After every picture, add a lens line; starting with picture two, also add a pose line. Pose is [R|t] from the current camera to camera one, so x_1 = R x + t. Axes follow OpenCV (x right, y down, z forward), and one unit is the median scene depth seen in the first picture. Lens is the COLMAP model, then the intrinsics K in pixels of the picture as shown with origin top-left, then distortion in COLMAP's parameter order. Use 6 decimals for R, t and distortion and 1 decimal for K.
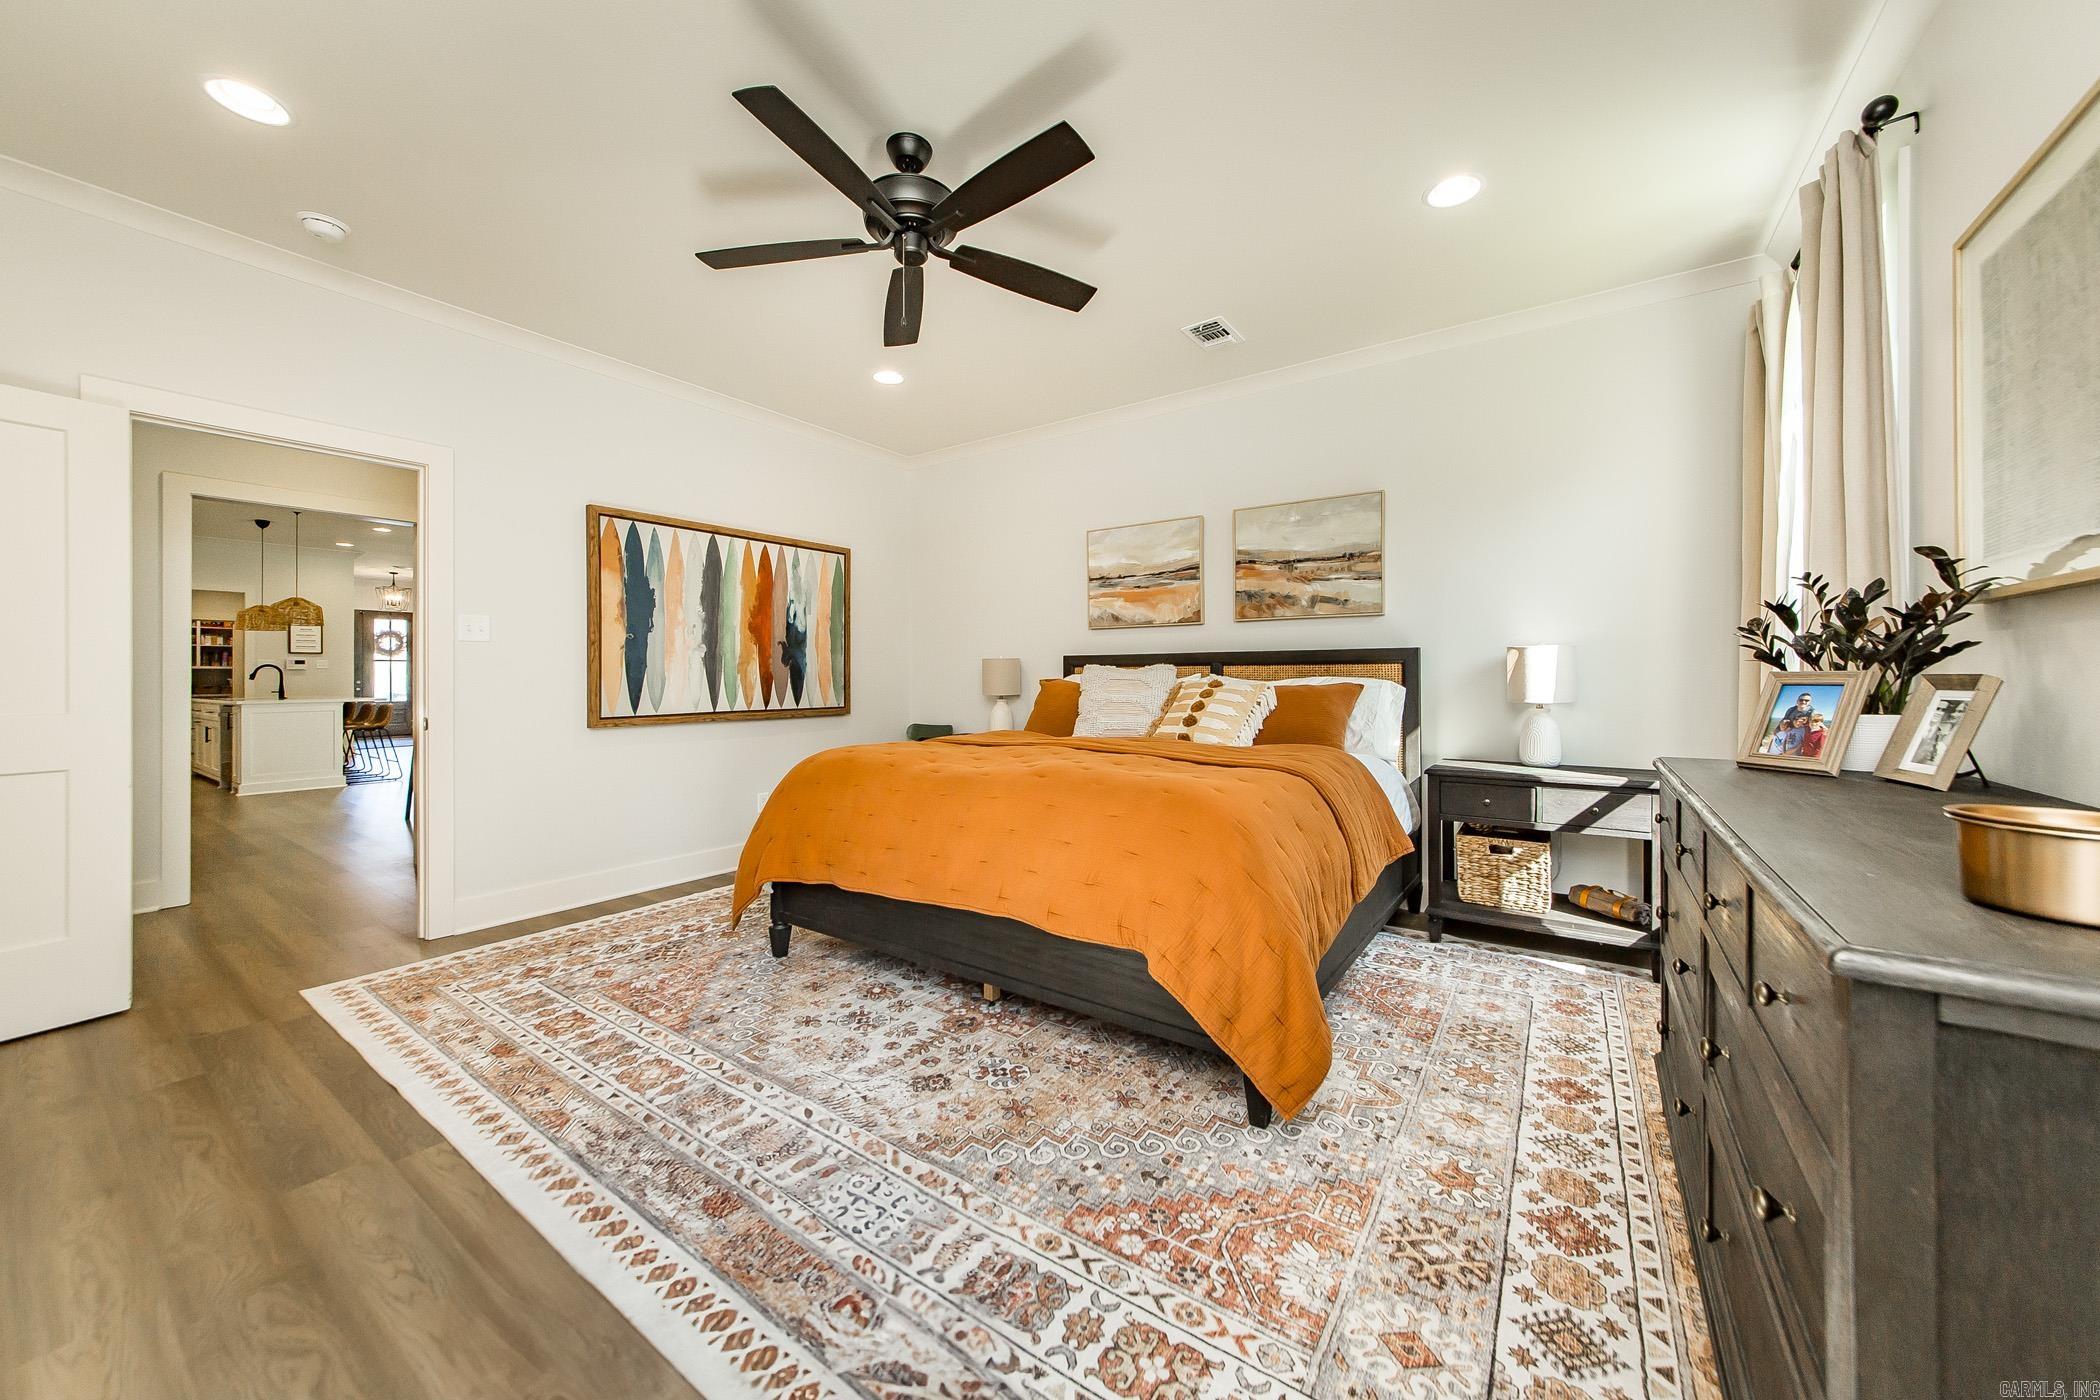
lens RADIAL K [[745.6, 0, 1053.6], [0, 745.6, 680.4], [0, 0, 1]] dist [-0.002386, -0.000154]
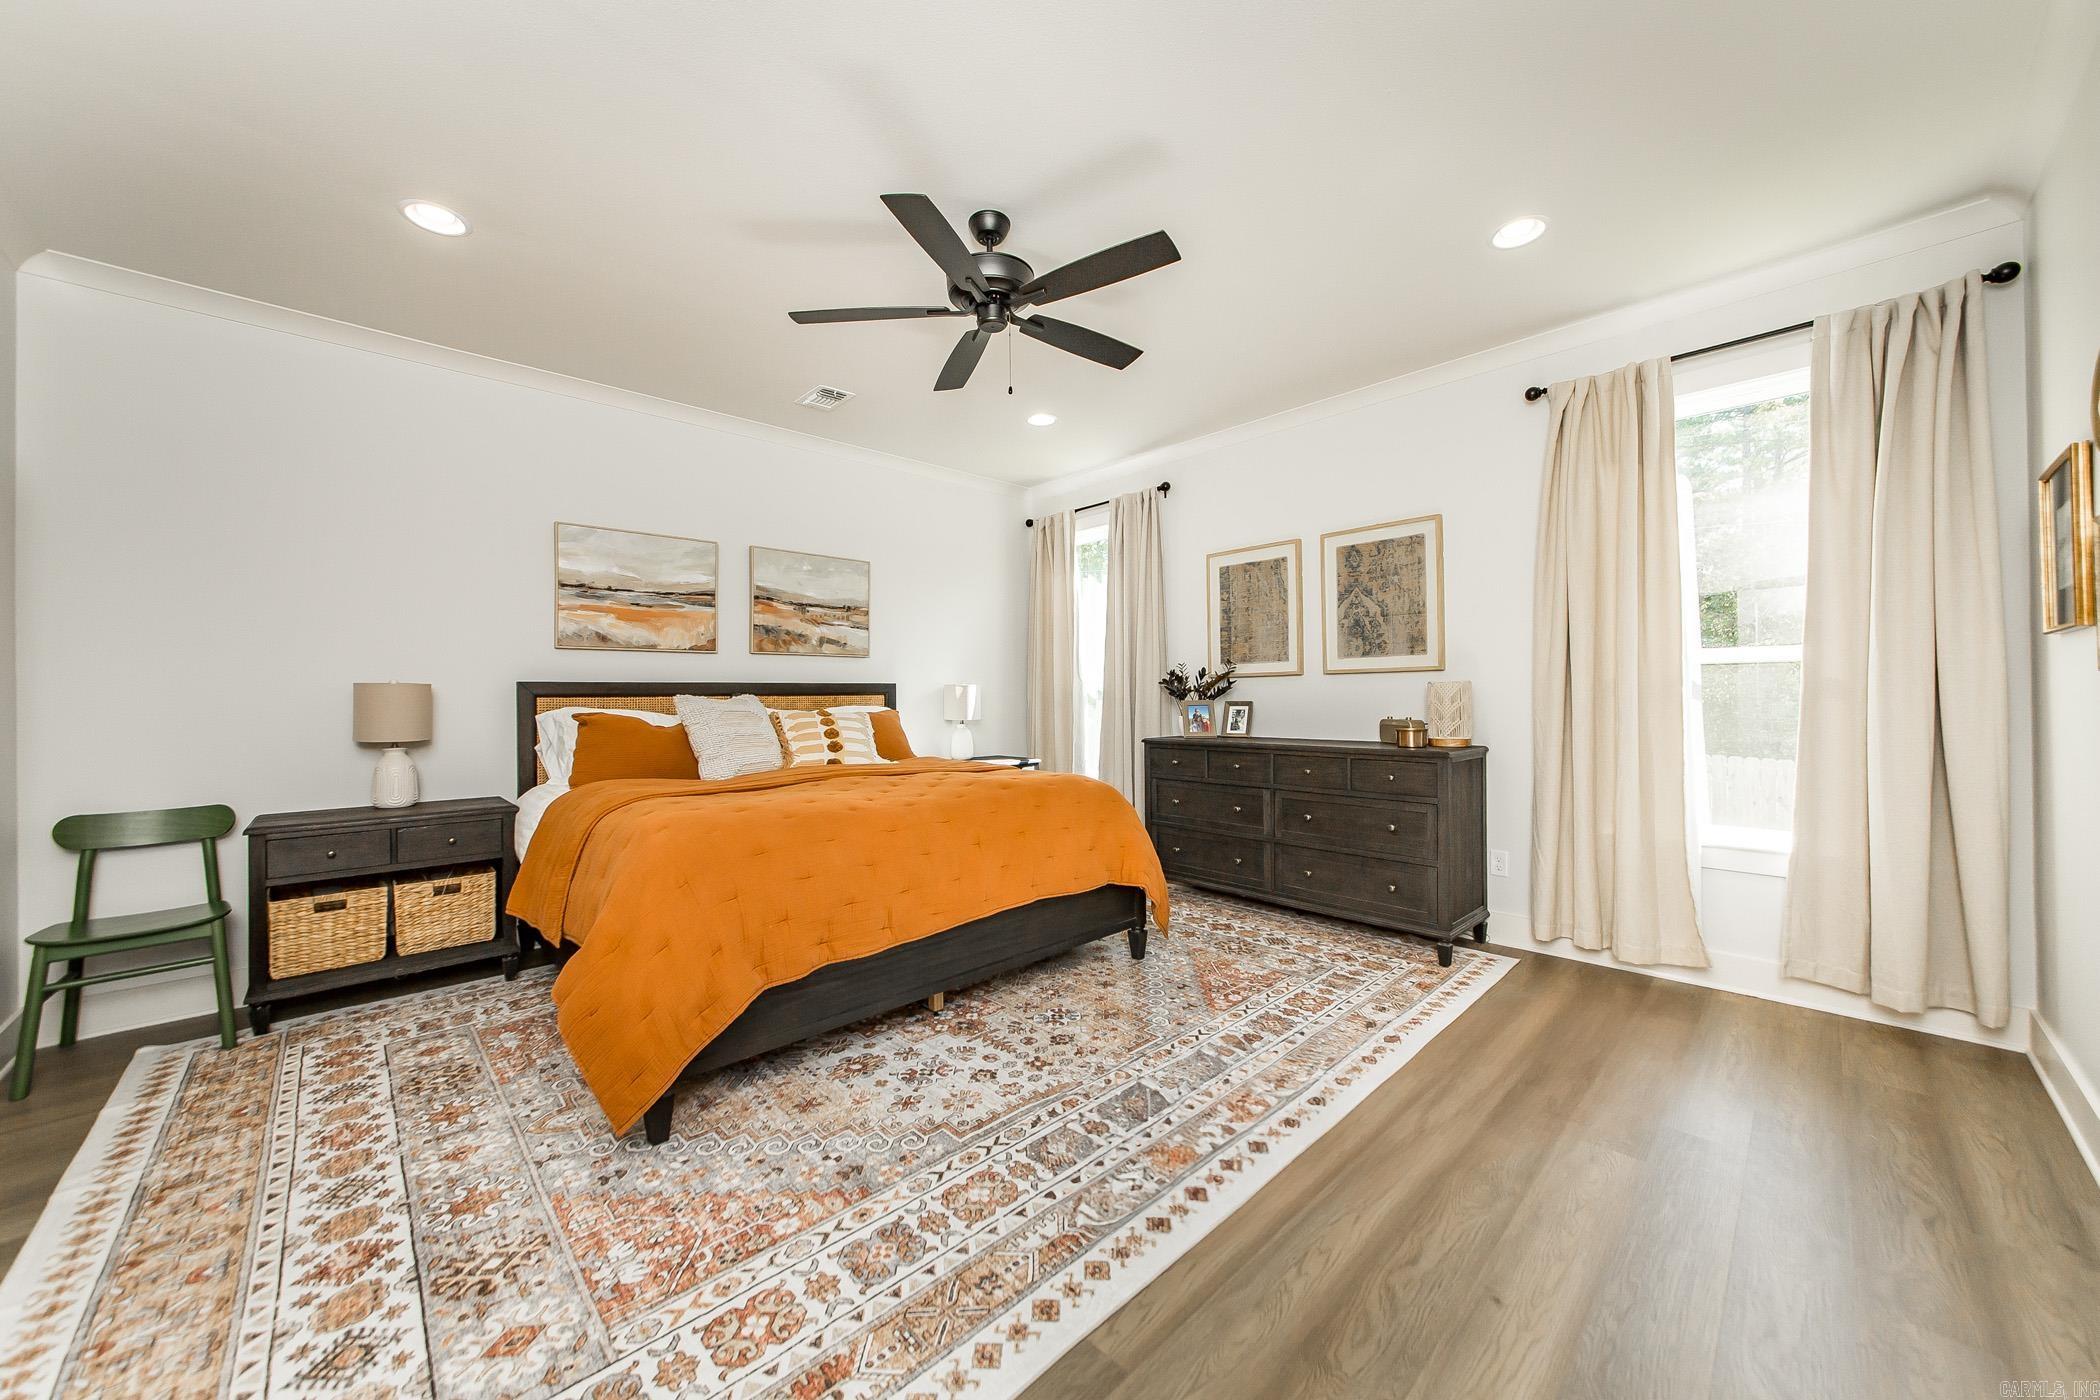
lens RADIAL K [[745.6, 0, 1053.6], [0, 745.6, 680.4], [0, 0, 1]] dist [-0.002386, -0.000154]
pose [[0.201618, 0.026659, 0.979101, -1.100914], [0.018239, 0.999354, -0.030966, -0.002675], [-0.979294, 0.024102, 0.201002, 0.615998]]
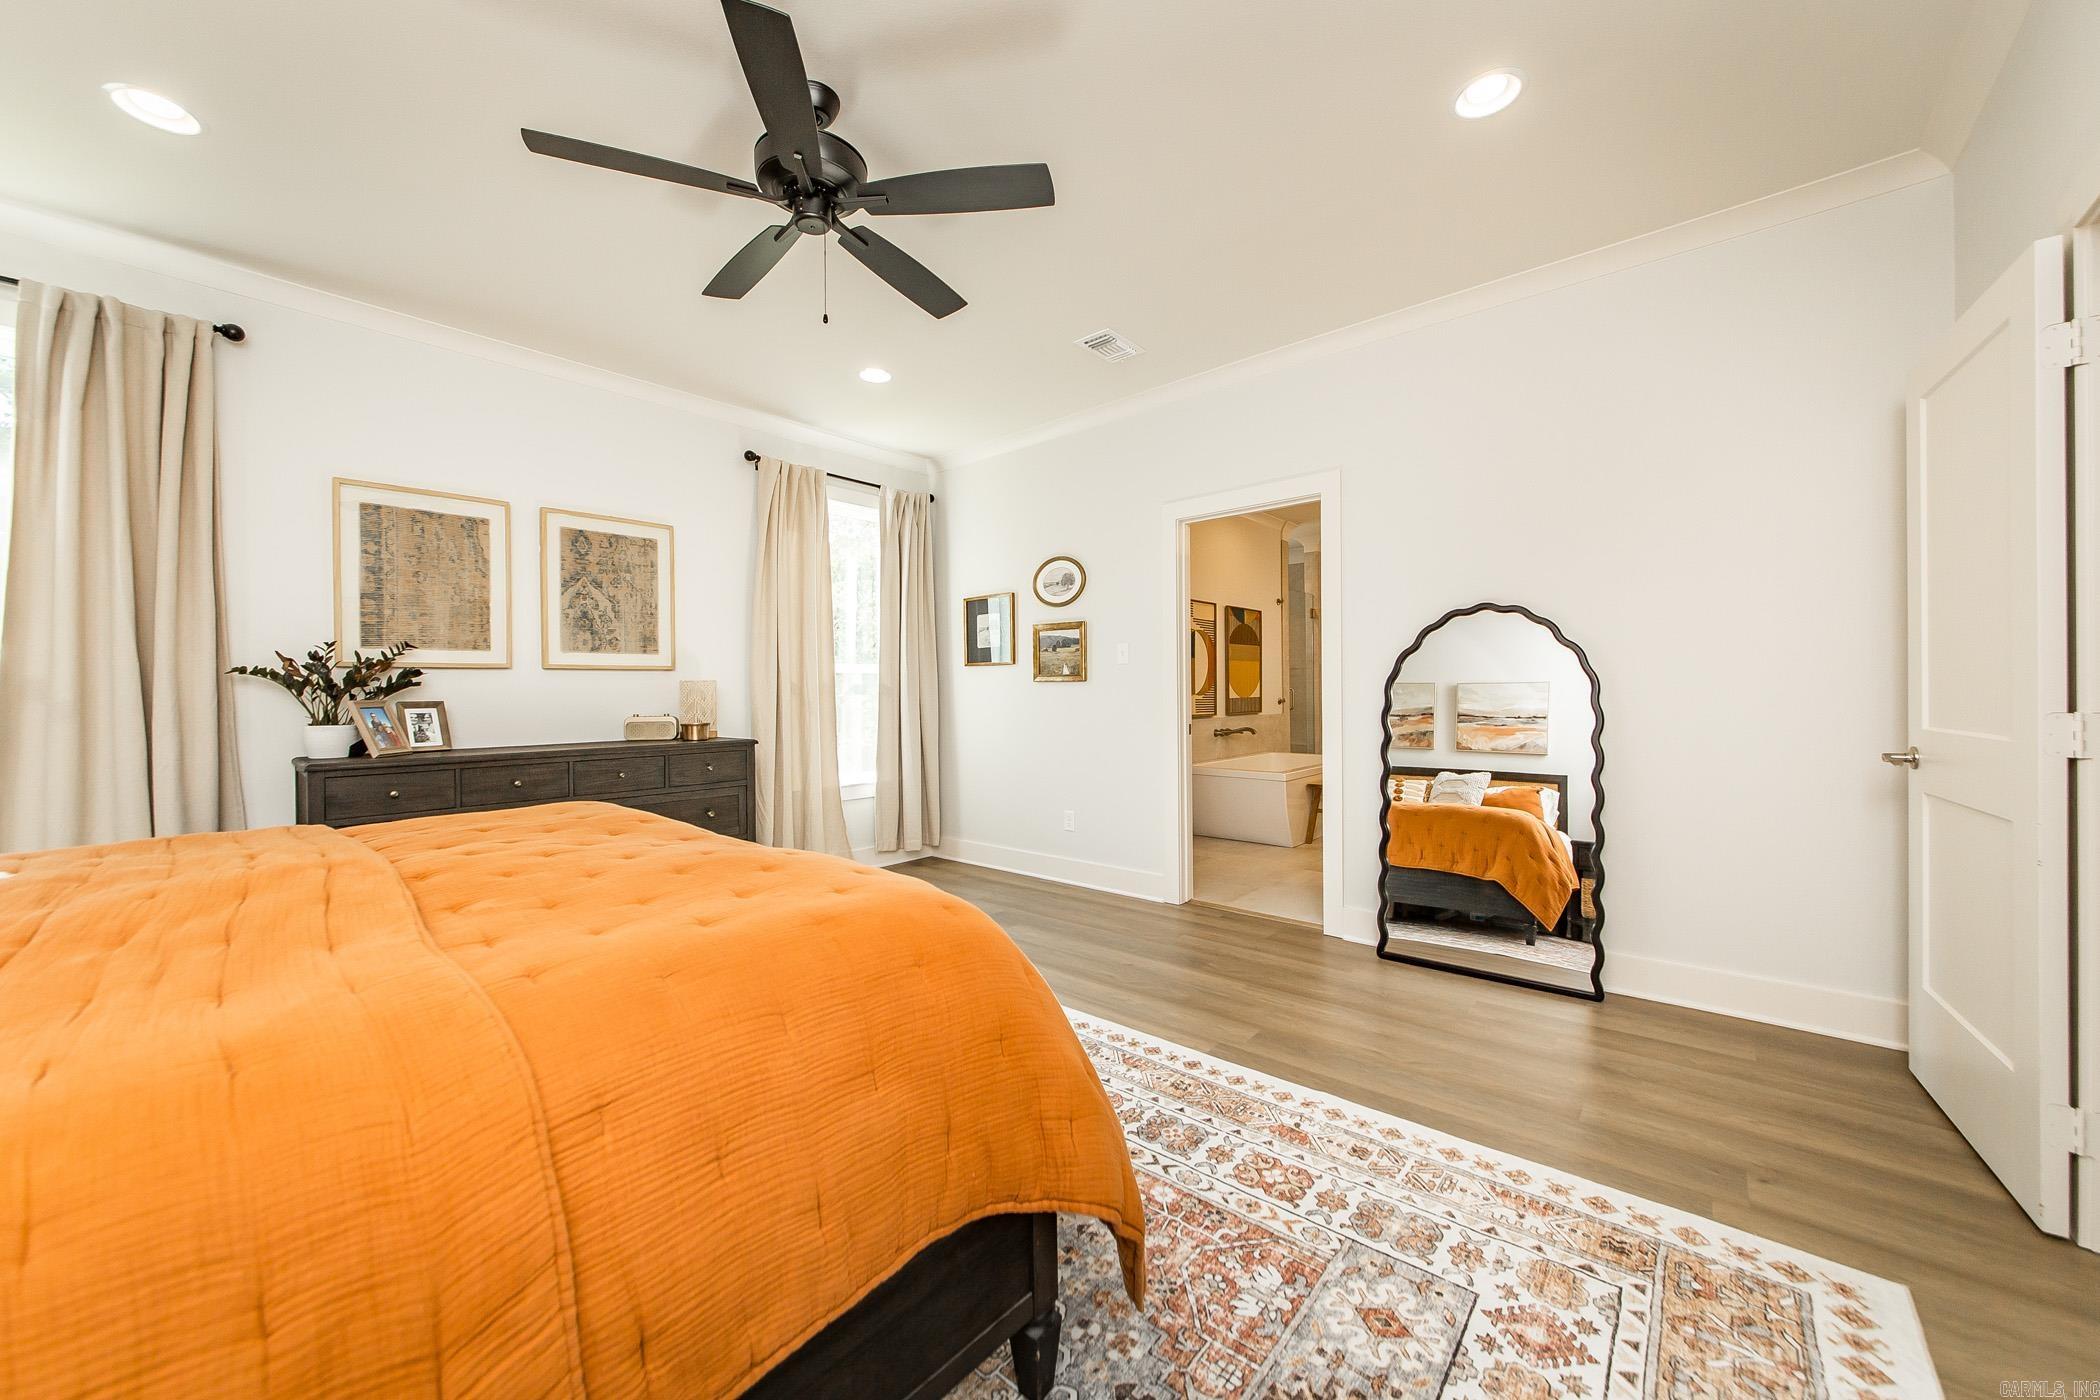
lens RADIAL K [[756.6, 0, 1018.4], [0, 756.6, 694.7], [0, 0, 1]] dist [-0.000048, -0.005270]
pose [[-0.989509, 0.015214, 0.143669, -0.493895], [0.017823, 0.999698, 0.016893, -0.014637], [-0.143369, 0.019277, -0.989482, 1.635809]]
